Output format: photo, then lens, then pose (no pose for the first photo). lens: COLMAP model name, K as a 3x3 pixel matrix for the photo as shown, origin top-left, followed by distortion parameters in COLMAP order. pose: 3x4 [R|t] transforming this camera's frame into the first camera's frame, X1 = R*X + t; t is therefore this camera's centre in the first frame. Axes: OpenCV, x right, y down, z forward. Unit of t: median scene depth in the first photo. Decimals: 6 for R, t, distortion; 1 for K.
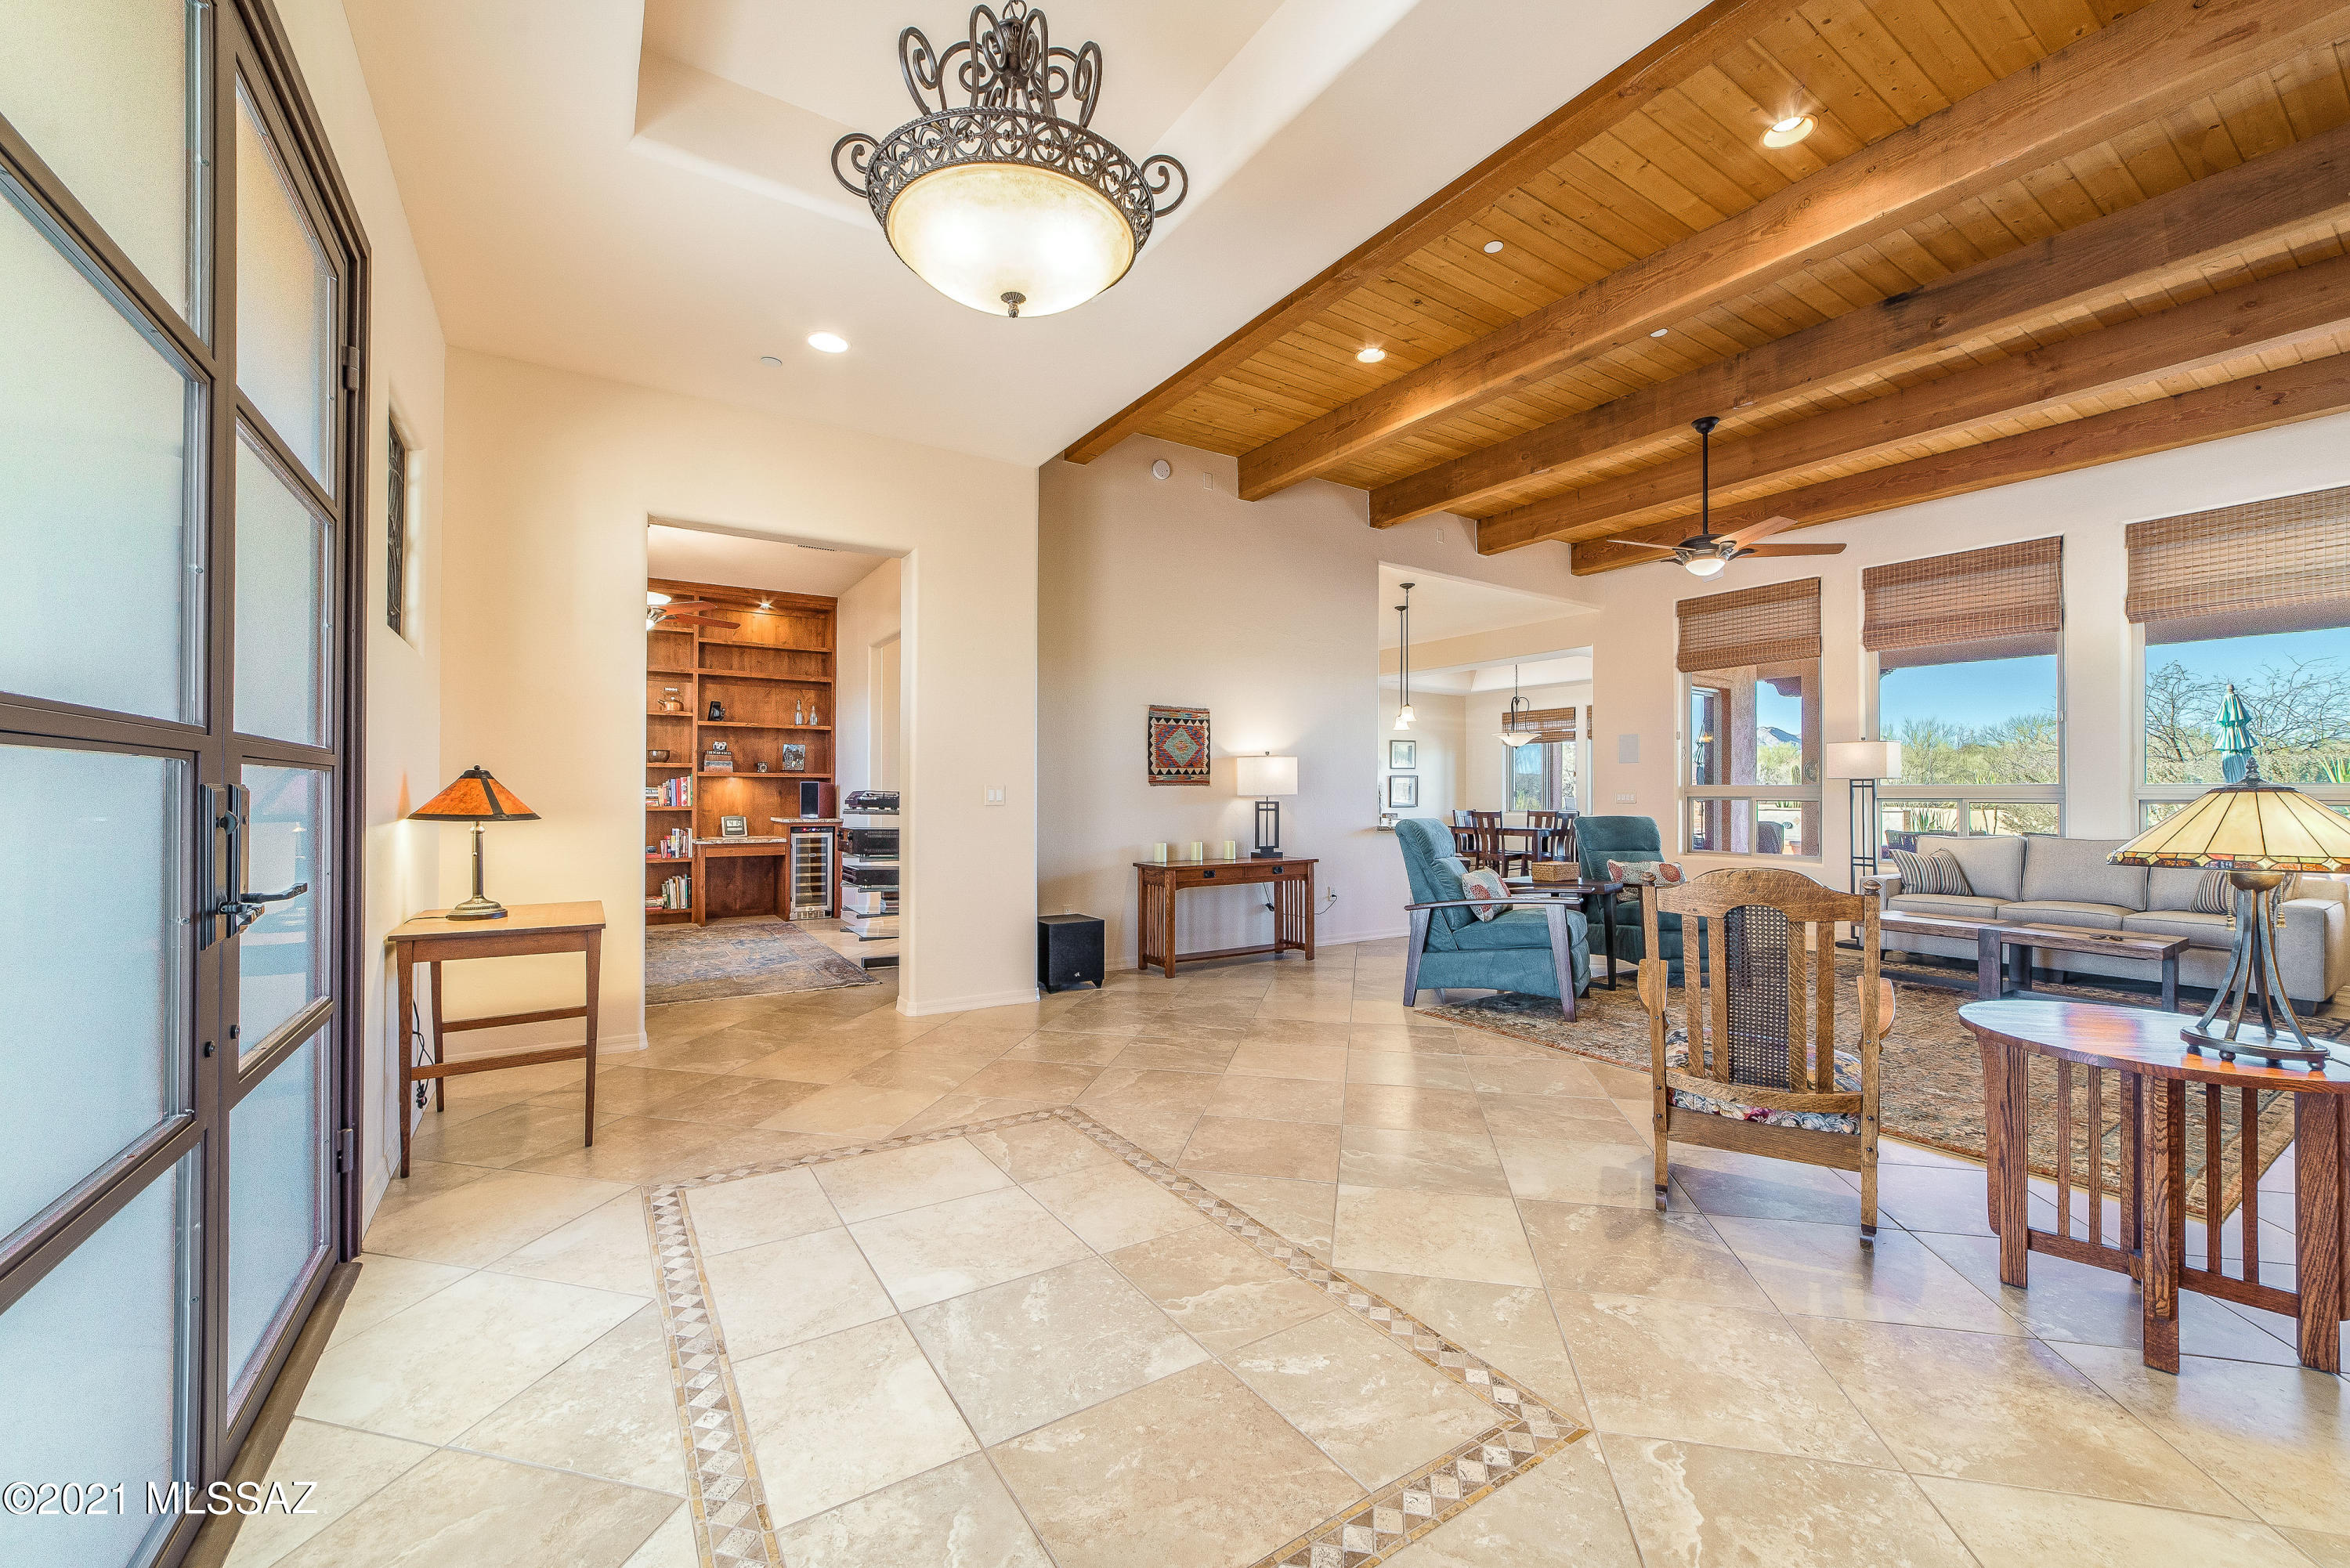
lens RADIAL K [[902.6, 0, 1167.4], [0, 902.6, 784.6], [0, 0, 1]] dist [-0.009875, 0.002855]
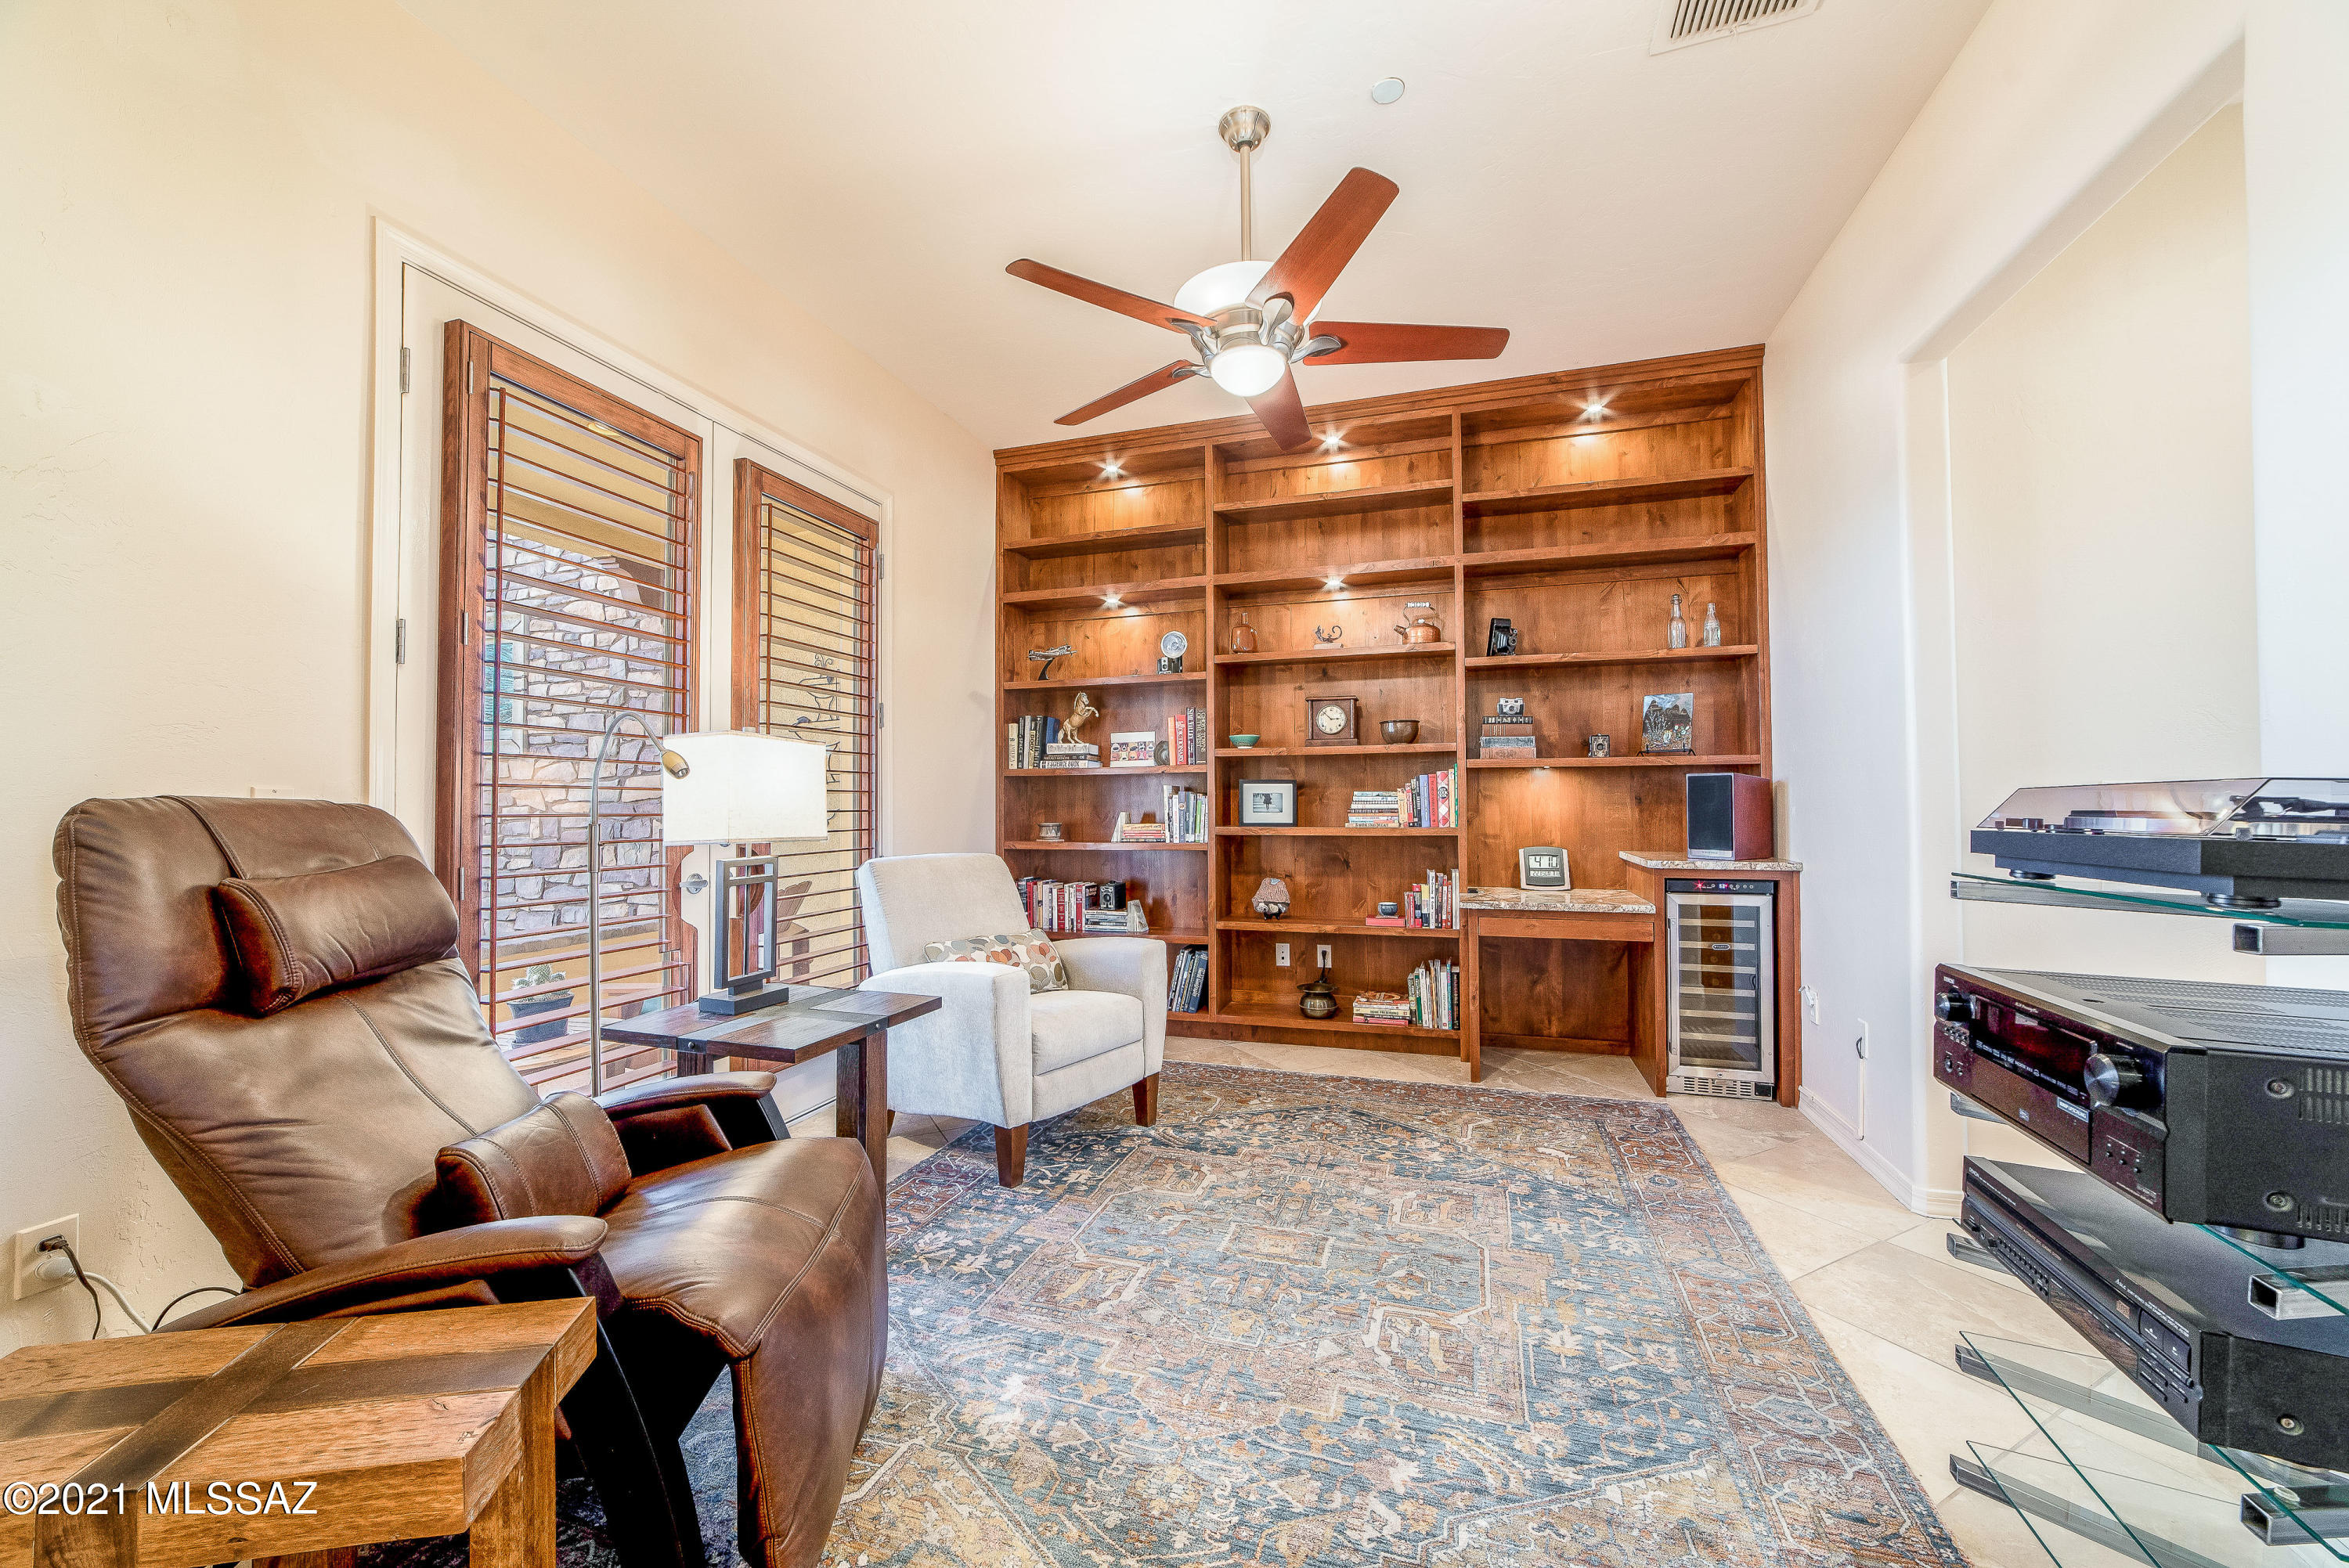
lens RADIAL K [[902.2, 0, 1172.5], [0, 902.2, 775.9], [0, 0, 1]] dist [-0.009875, 0.002855]
pose [[0.630658, -0.023940, -0.775692, -0.225169], [0.013527, 0.999711, -0.019856, 0.002607], [0.775943, 0.002030, 0.630800, 0.531206]]
